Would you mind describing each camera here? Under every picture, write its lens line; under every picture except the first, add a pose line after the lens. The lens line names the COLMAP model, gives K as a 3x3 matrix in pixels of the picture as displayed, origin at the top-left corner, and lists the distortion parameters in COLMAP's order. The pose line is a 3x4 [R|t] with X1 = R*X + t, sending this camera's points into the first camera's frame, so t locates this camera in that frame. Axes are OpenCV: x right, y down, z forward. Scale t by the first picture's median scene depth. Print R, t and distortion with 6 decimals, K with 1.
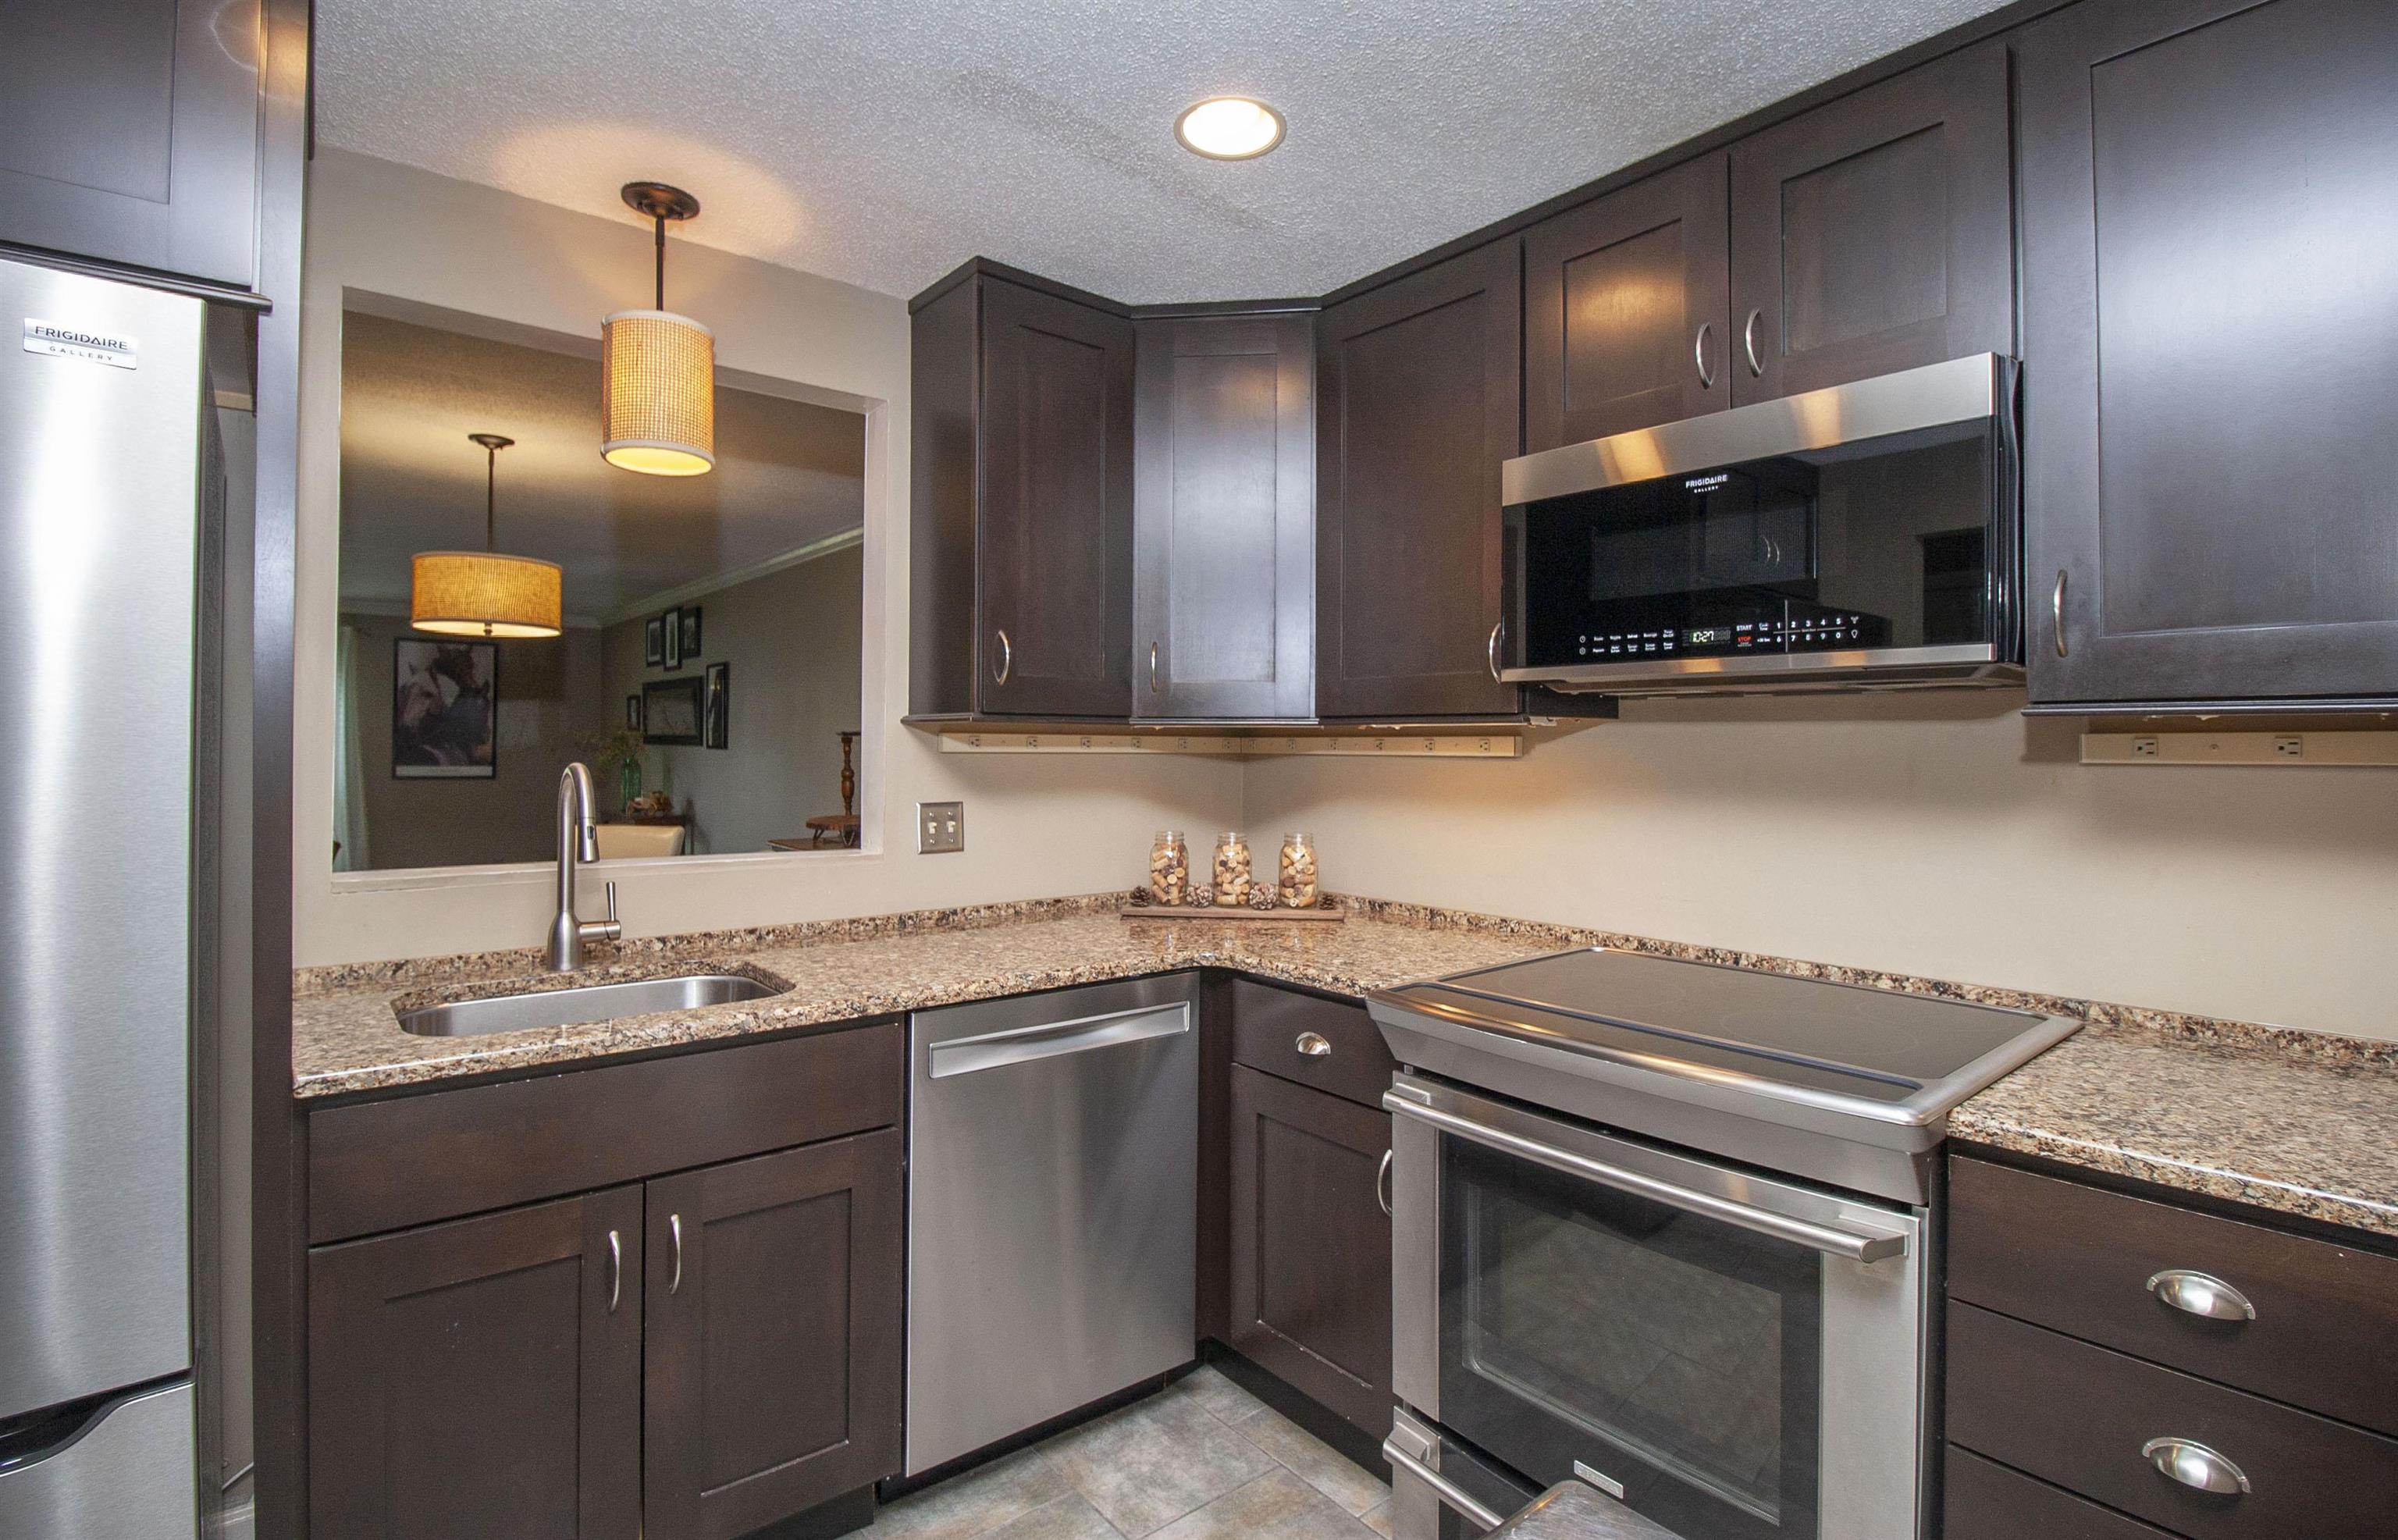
lens RADIAL K [[1156.9, 0, 1222.6], [0, 1156.9, 738.7], [0, 0, 1]] dist [-0.010867, -0.004194]
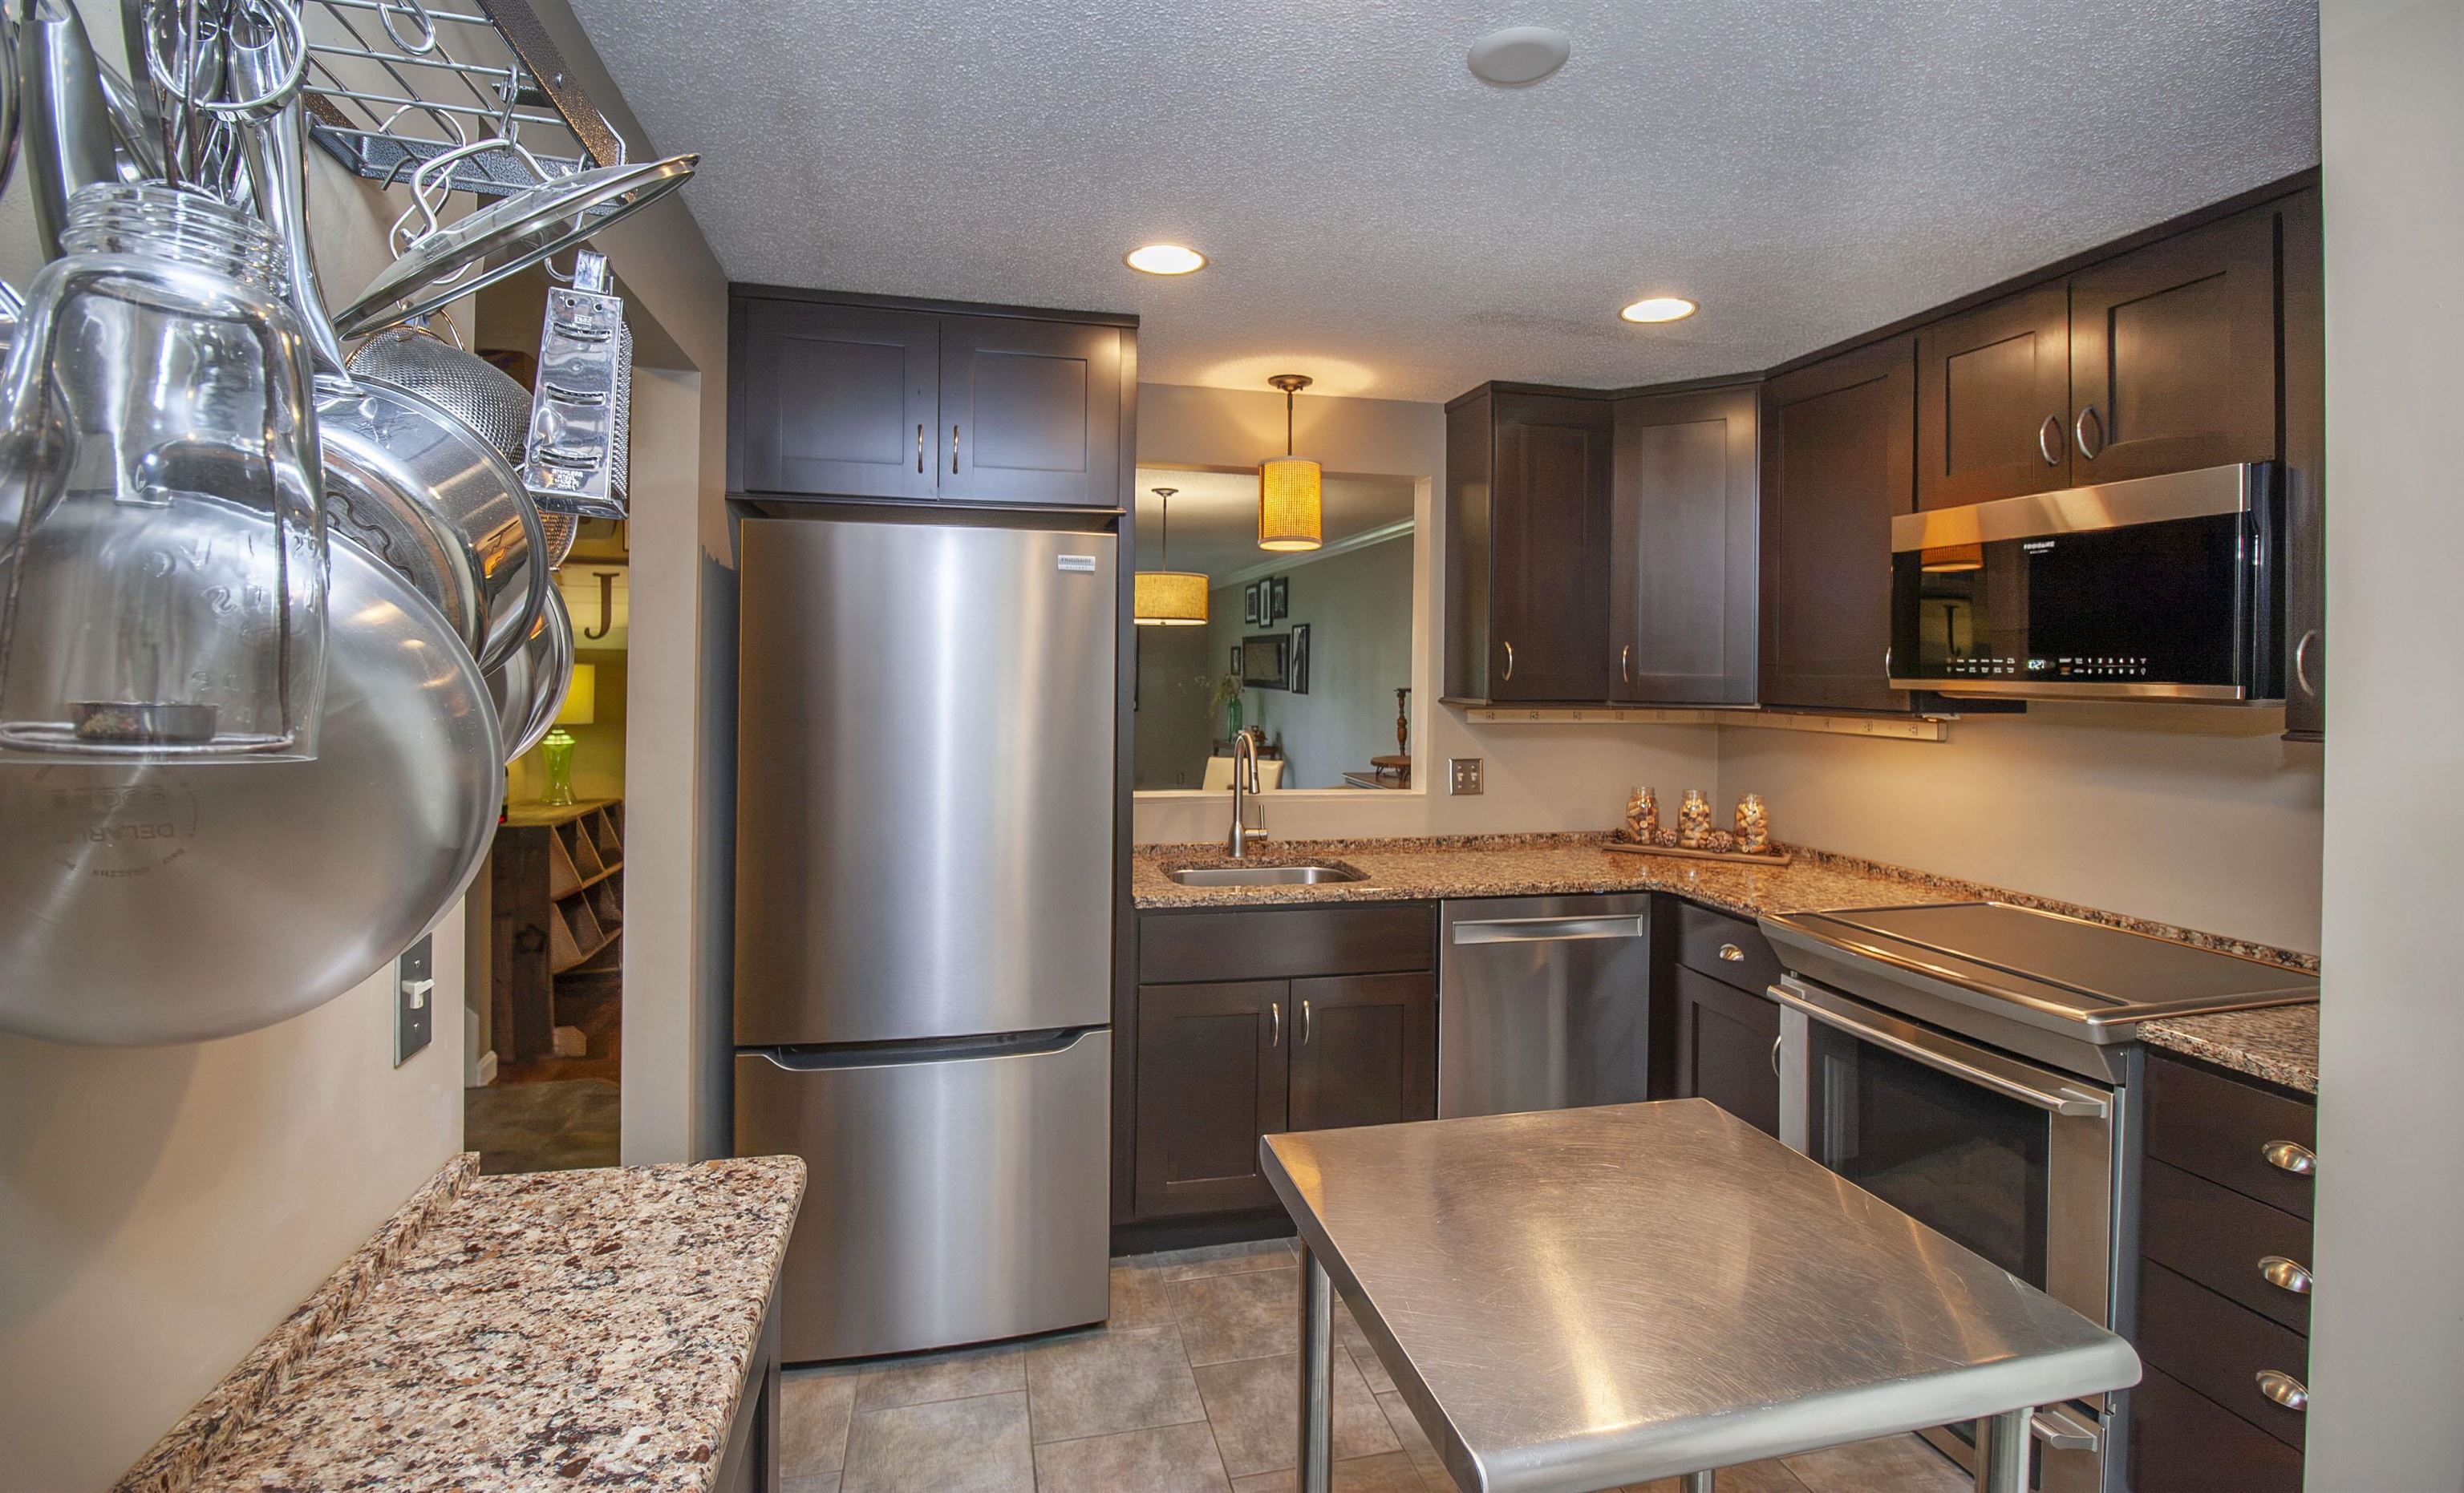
lens RADIAL K [[1170.2, 0, 1209.4], [0, 1170.2, 685.3], [0, 0, 1]] dist [-0.015352, -0.001817]
pose [[0.888288, 0.008753, -0.459204, 0.156035], [-0.000029, 0.999819, 0.019003, -0.074121], [0.459287, -0.016867, 0.888128, -0.483531]]
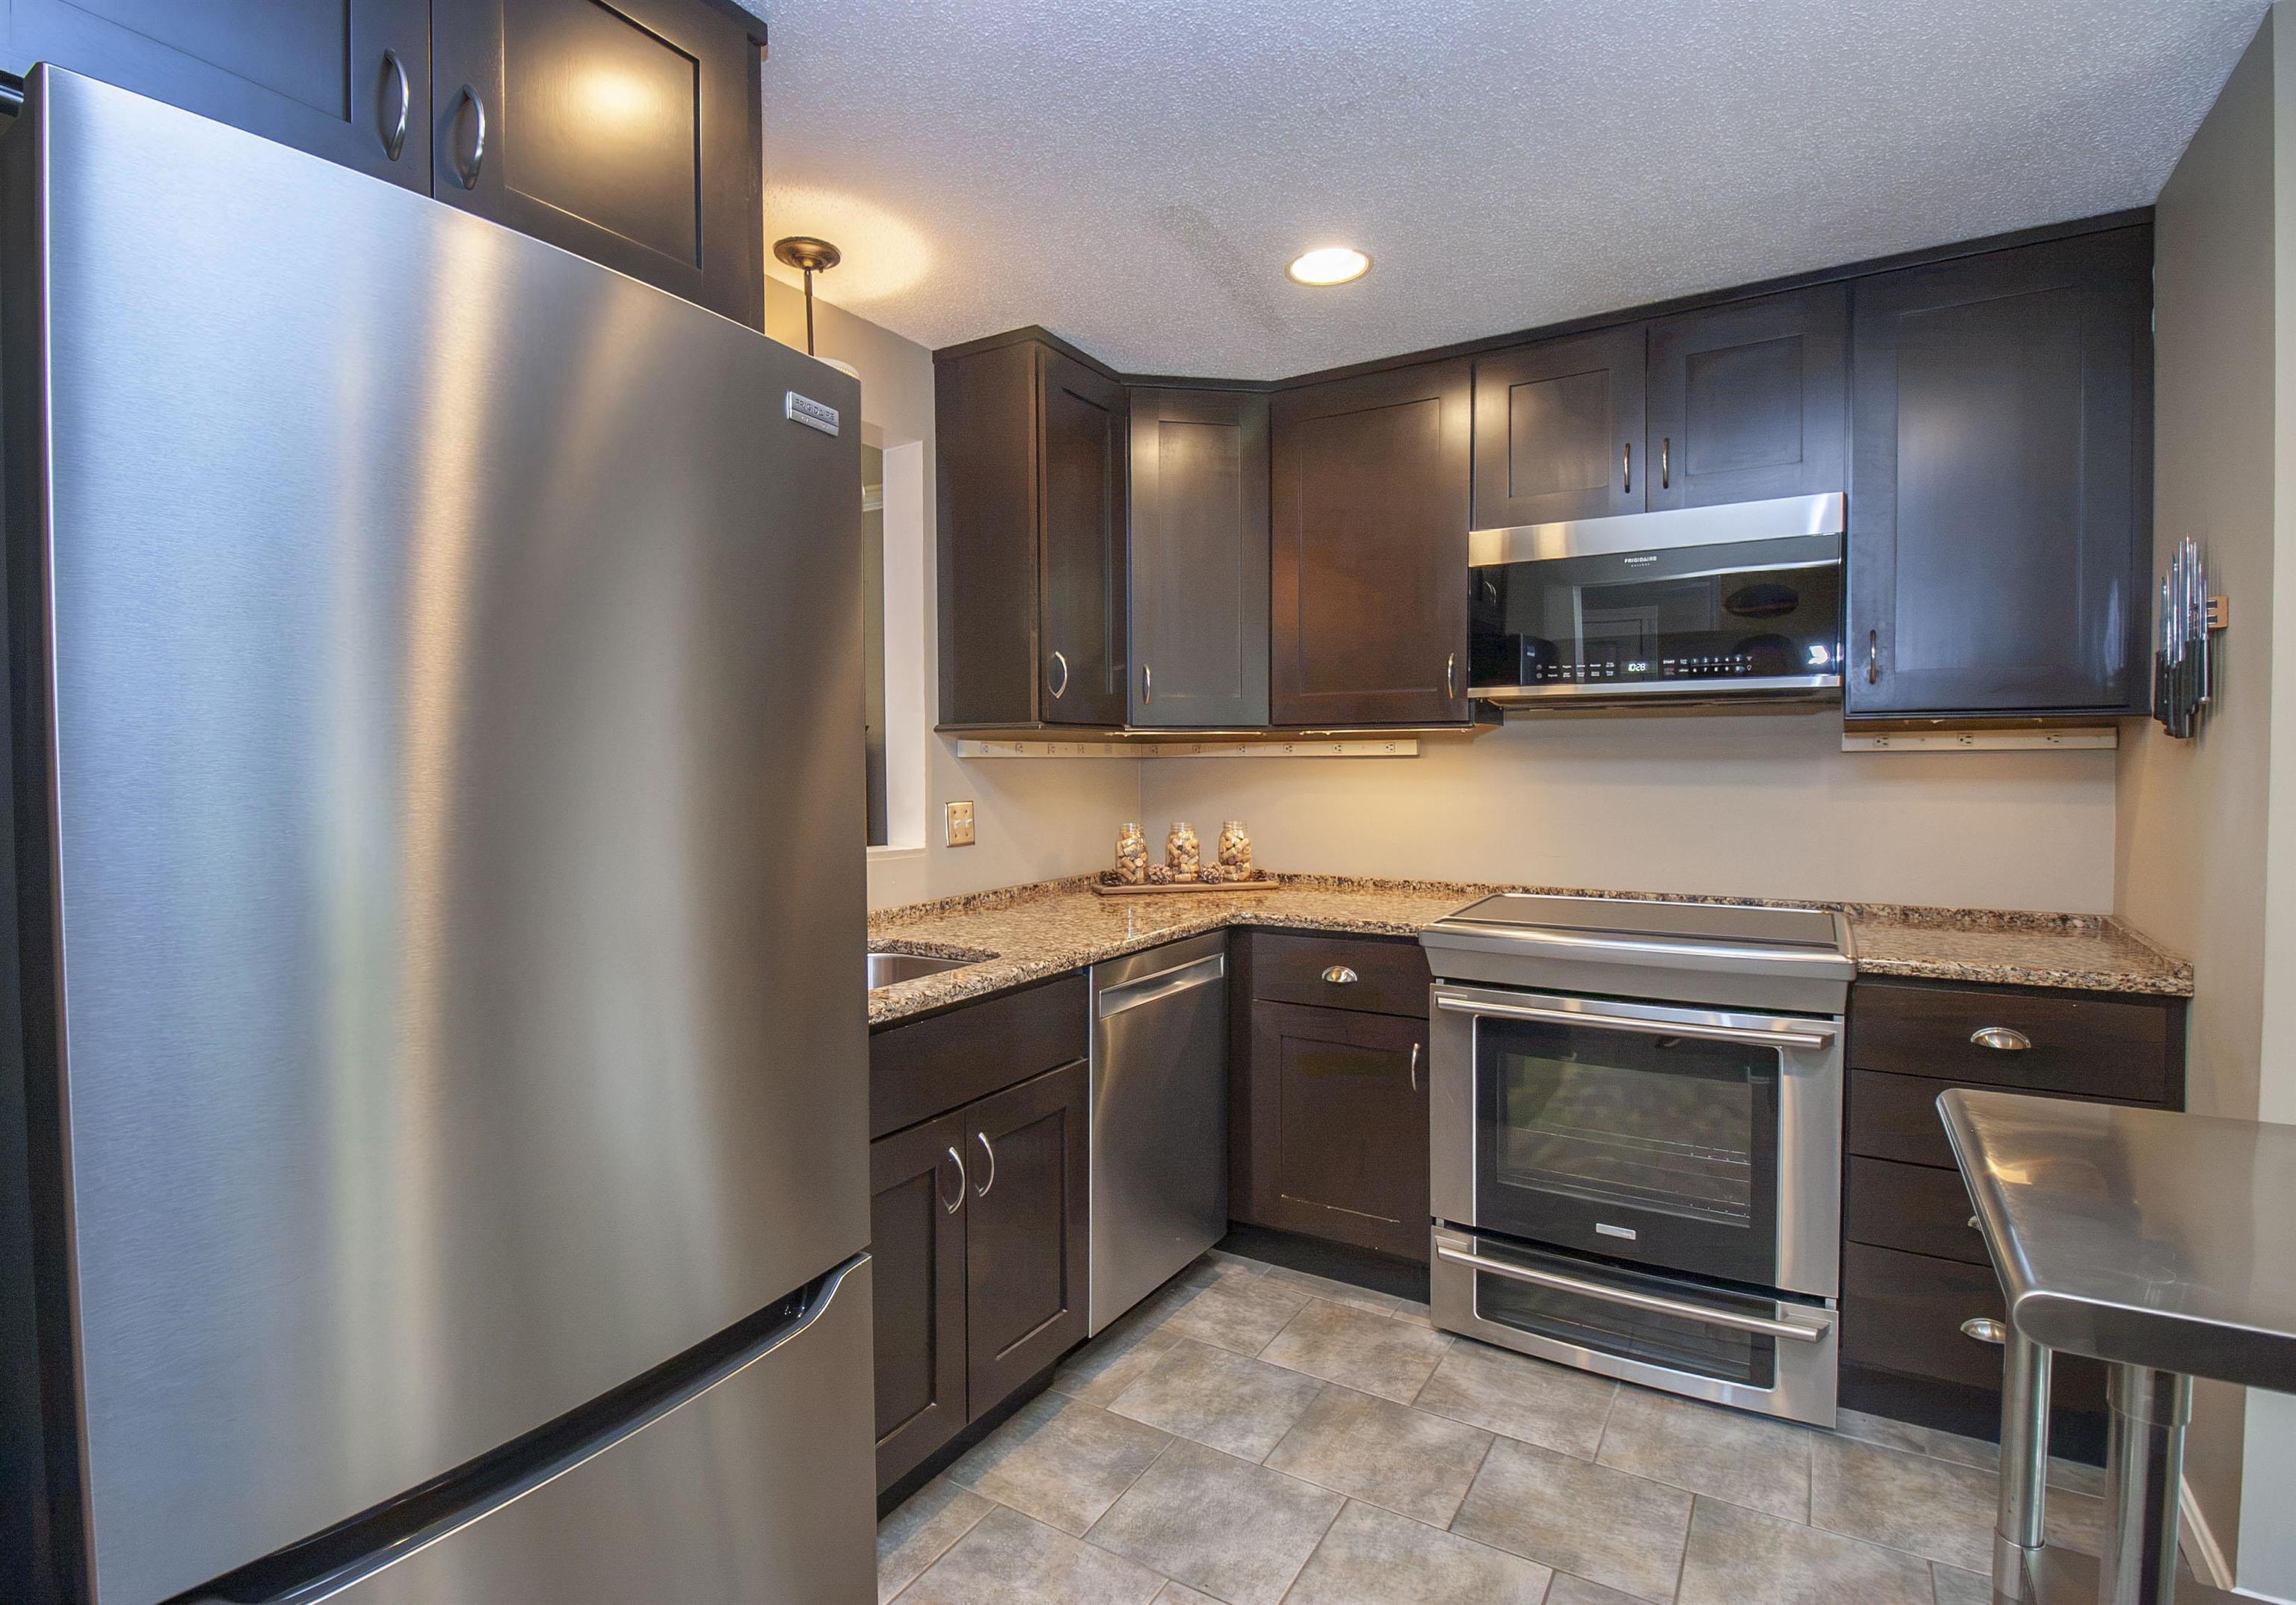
lens RADIAL K [[1140.8, 0, 1134.3], [0, 1140.8, 798.1], [0, 0, 1]] dist [-0.003006, 0.000037]
pose [[0.949412, -0.023241, 0.313171, -0.525024], [0.010559, 0.999056, 0.042129, 0.007502], [-0.313855, -0.036691, 0.948762, -0.139683]]
